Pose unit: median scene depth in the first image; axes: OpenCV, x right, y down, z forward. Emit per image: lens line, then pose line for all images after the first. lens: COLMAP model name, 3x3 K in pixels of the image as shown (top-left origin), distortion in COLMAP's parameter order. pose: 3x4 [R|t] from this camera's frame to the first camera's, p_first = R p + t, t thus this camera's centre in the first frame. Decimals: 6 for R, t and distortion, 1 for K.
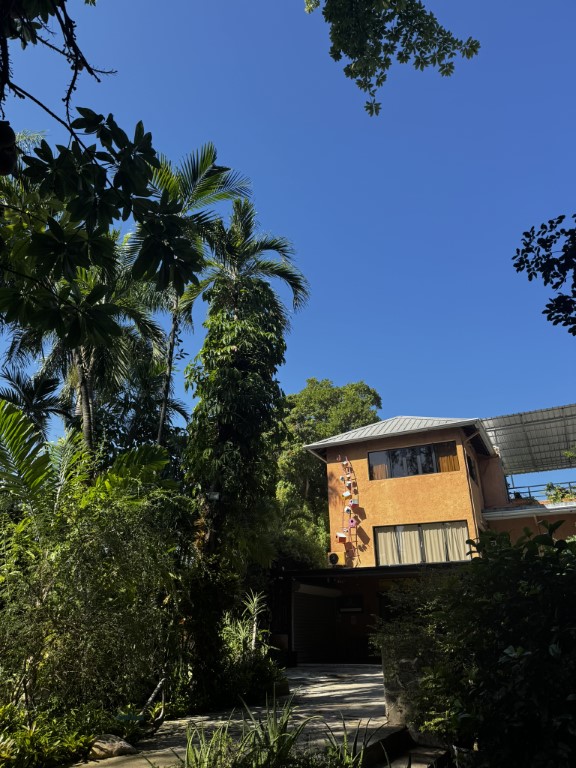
lens RADIAL K [[531.6, 0, 288.0], [0, 531.6, 384.0], [0, 0, 1]] dist [0.038625, -0.061397]
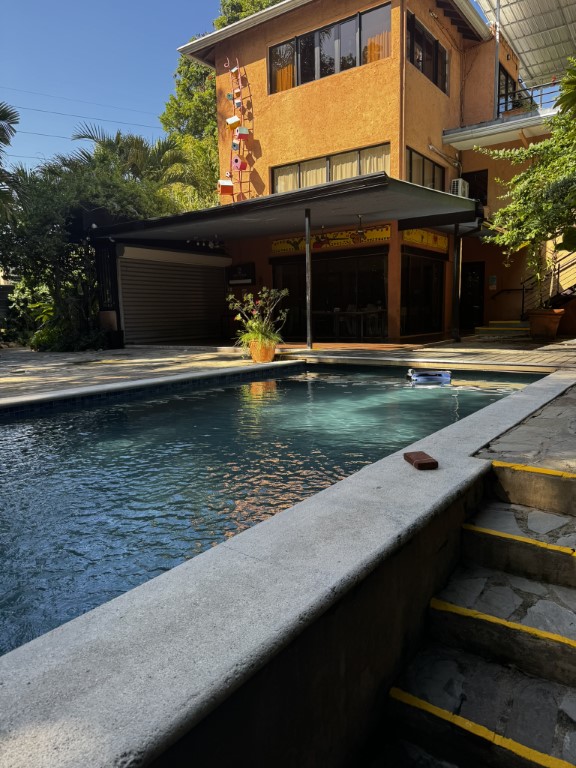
lens RADIAL K [[531.6, 0, 288.0], [0, 531.6, 384.0], [0, 0, 1]] dist [0.038625, -0.061397]
pose [[0.983188, 0.008850, -0.182382, 0.296359], [0.090119, 0.845182, 0.526827, 0.136029], [0.158809, -0.534406, 0.830175, 0.268406]]
